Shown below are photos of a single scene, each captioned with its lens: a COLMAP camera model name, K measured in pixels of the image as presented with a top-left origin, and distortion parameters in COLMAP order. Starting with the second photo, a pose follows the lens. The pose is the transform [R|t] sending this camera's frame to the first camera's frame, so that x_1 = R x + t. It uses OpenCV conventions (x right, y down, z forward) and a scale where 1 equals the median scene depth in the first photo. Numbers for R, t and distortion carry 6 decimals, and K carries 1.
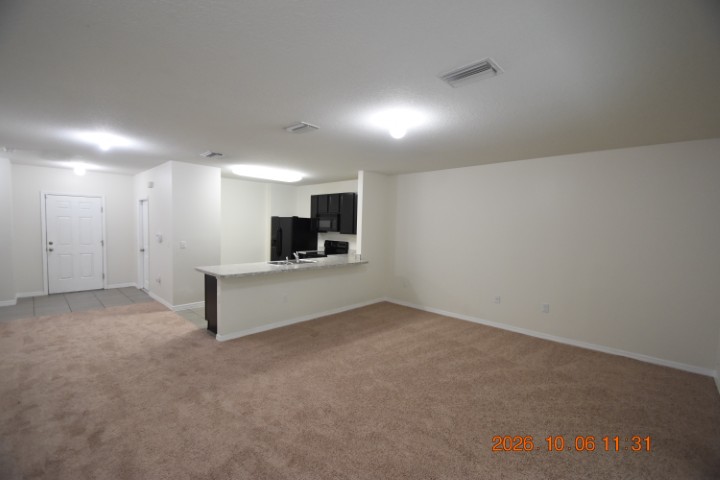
lens RADIAL K [[316.0, 0, 349.4], [0, 316.0, 245.2], [0, 0, 1]] dist [0.000997, -0.005352]
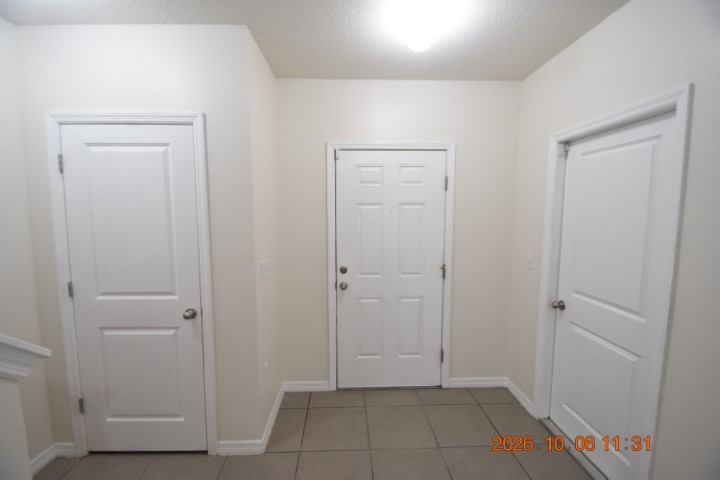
lens RADIAL K [[316.0, 0, 356.2], [0, 316.0, 241.2], [0, 0, 1]] dist [0.000997, -0.005352]
pose [[0.731203, 0.037955, -0.681103, -0.652672], [-0.024100, 0.999265, 0.029812, -0.056536], [0.681734, -0.005384, 0.731581, 0.705343]]
